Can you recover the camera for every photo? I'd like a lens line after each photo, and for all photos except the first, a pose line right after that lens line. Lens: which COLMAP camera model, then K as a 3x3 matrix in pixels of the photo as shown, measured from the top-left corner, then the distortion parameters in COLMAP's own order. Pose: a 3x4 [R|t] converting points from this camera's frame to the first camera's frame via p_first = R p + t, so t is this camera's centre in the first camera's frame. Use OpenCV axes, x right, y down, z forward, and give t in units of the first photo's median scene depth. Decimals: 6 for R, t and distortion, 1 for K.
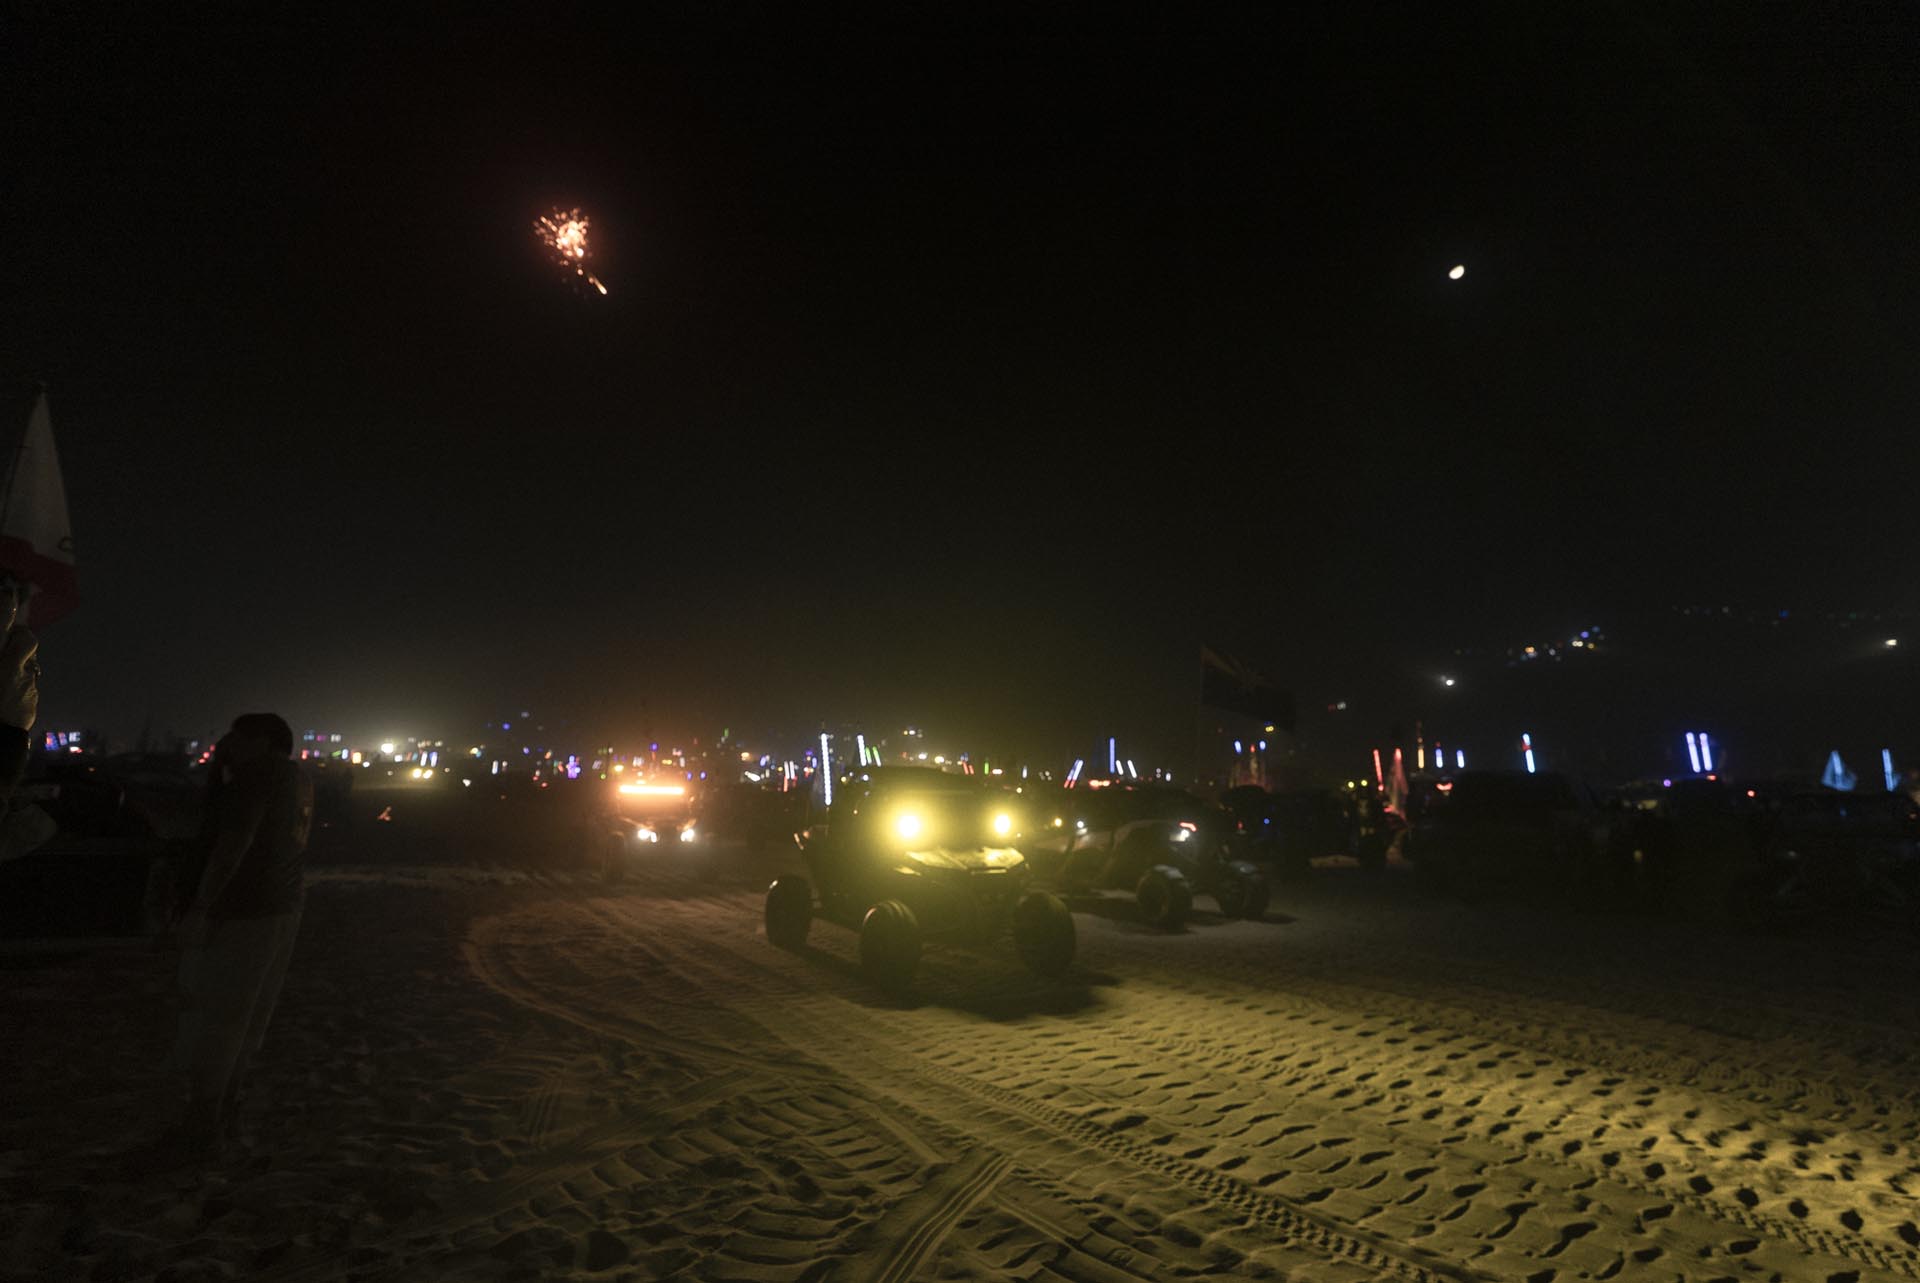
lens RADIAL K [[919.5, 0, 959.3], [0, 919.5, 631.8], [0, 0, 1]] dist [-0.001856, -0.000383]
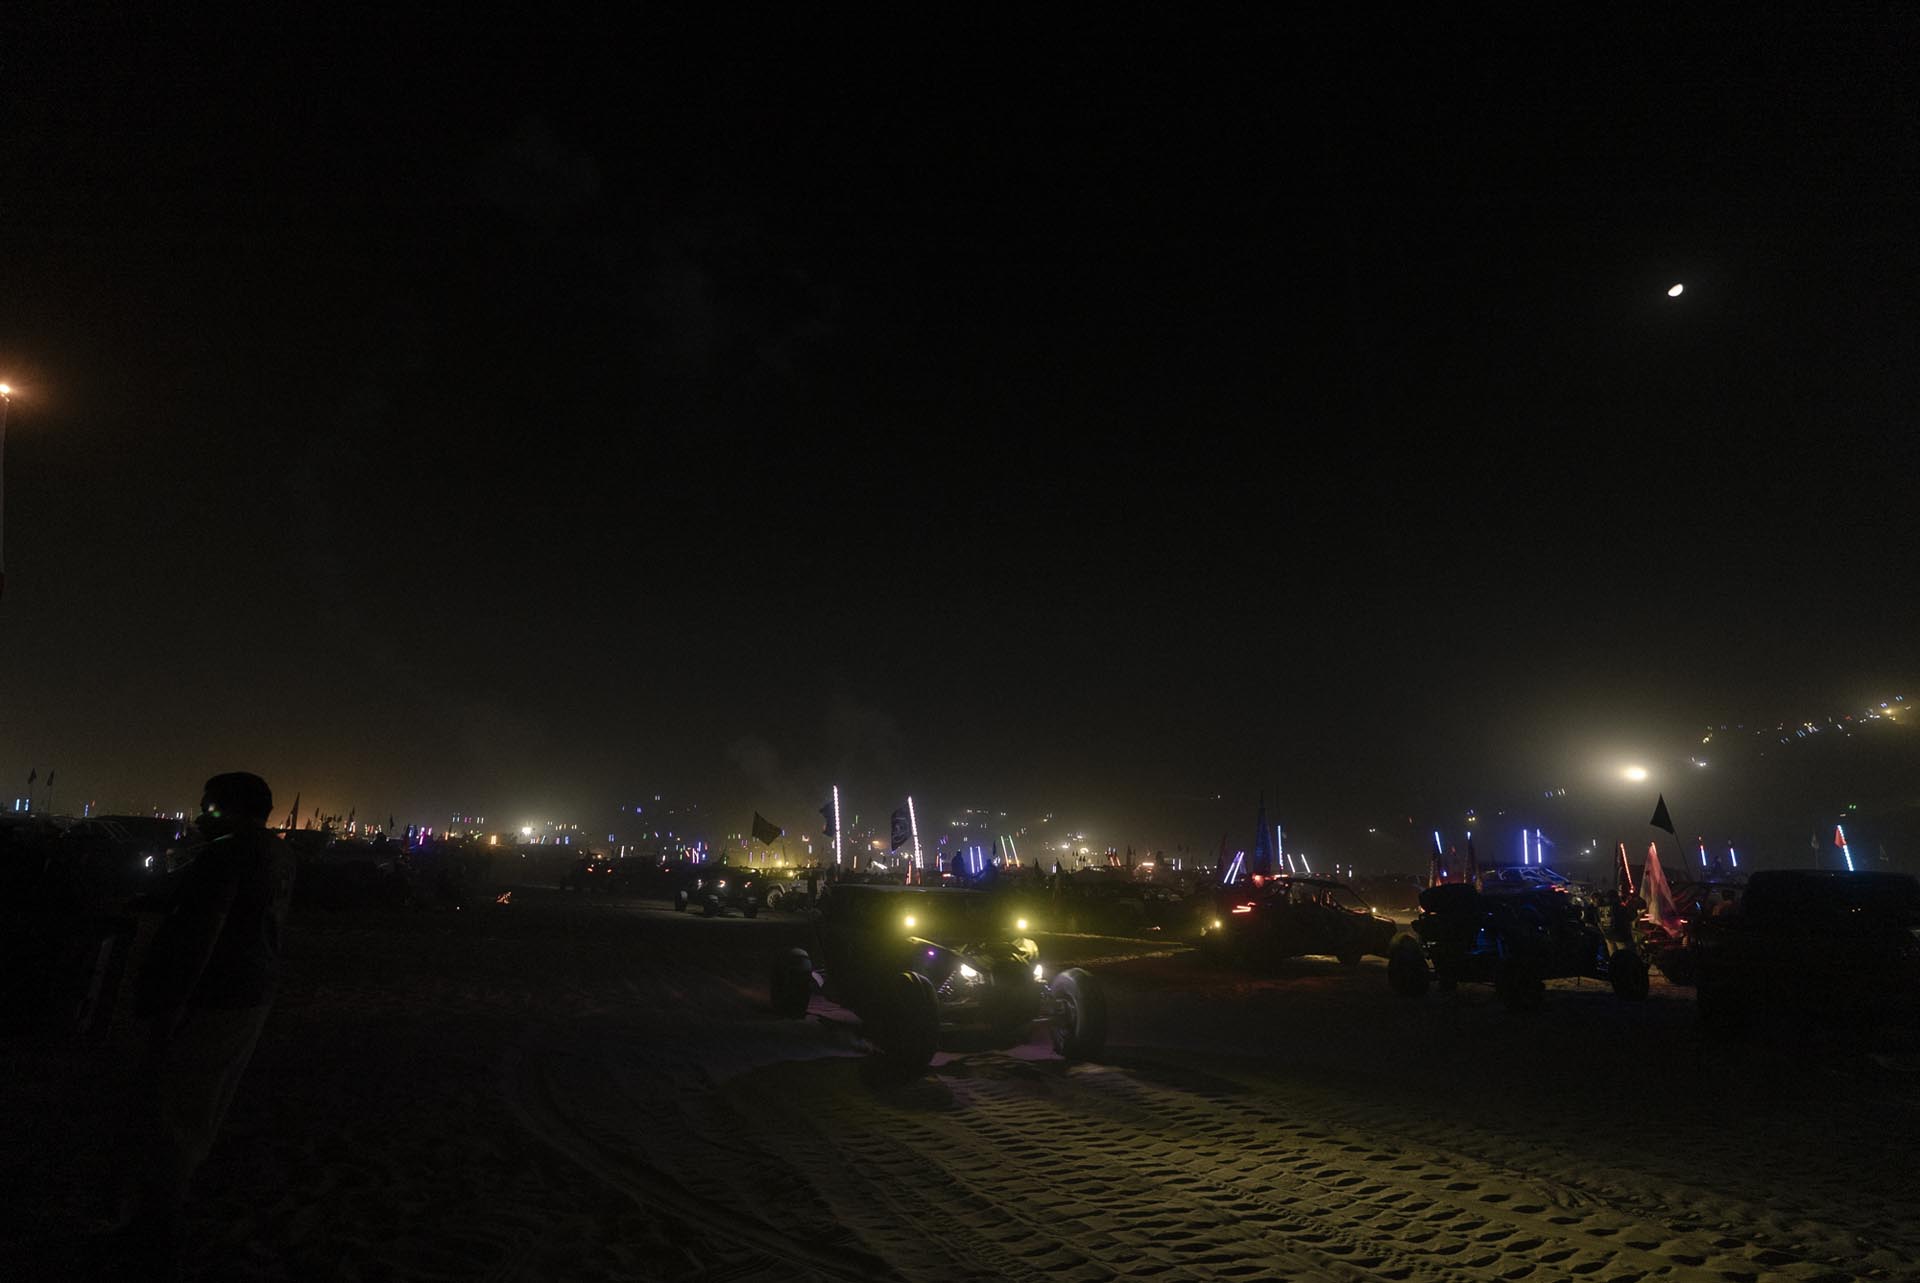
lens RADIAL K [[961.5, 0, 960.0], [0, 961.5, 641.5], [0, 0, 1]] dist [0.001090, 0.000171]
pose [[0.988090, -0.018628, -0.152747, 0.045281], [0.006781, 0.996952, -0.077718, 0.046574], [0.153729, 0.075757, 0.985205, 0.223674]]
